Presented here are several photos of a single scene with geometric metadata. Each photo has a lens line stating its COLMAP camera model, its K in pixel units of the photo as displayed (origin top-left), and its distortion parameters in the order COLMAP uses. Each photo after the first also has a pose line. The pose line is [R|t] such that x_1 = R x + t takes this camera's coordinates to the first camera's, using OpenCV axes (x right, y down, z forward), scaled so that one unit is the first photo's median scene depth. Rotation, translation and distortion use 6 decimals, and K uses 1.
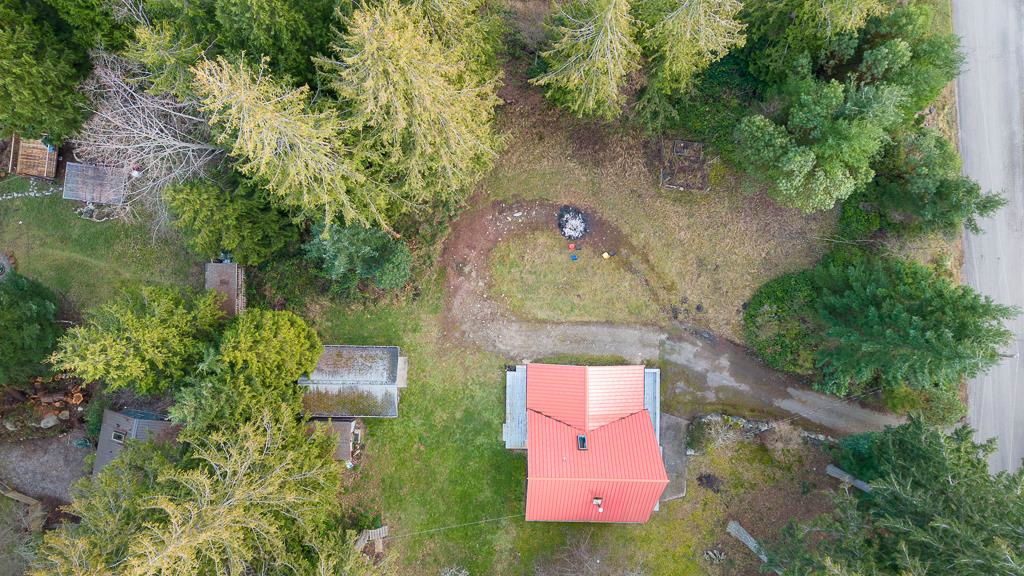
lens RADIAL K [[716.7, 0, 512.0], [0, 716.7, 288.0], [0, 0, 1]] dist [0.060972, -0.006454]
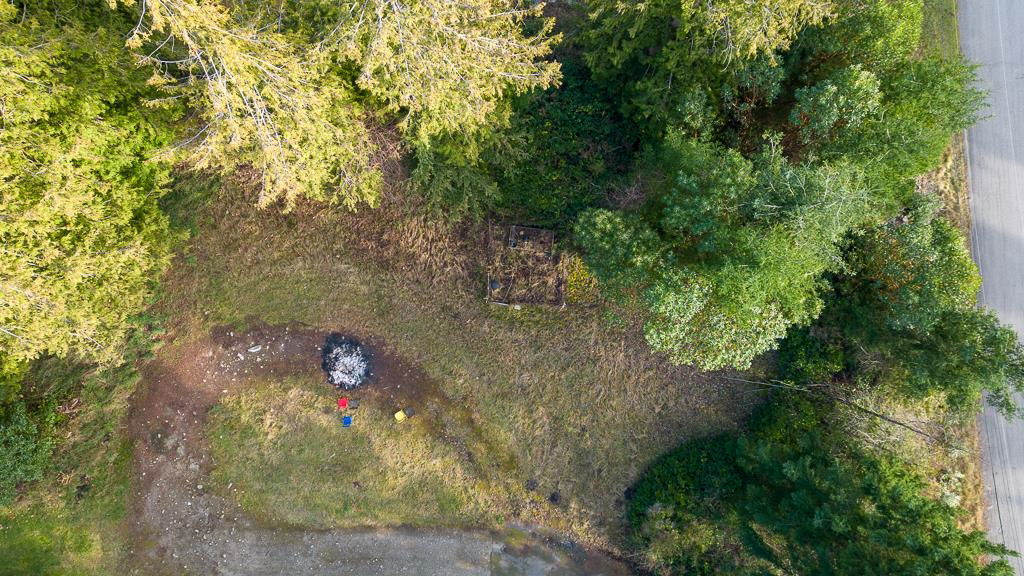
lens RADIAL K [[716.7, 0, 512.0], [0, 716.7, 288.0], [0, 0, 1]] dist [0.060972, -0.006454]
pose [[0.999750, -0.016629, 0.014969, 0.217286], [0.016721, 0.999842, -0.006075, -0.147491], [-0.014866, 0.006324, 0.999870, 0.387823]]
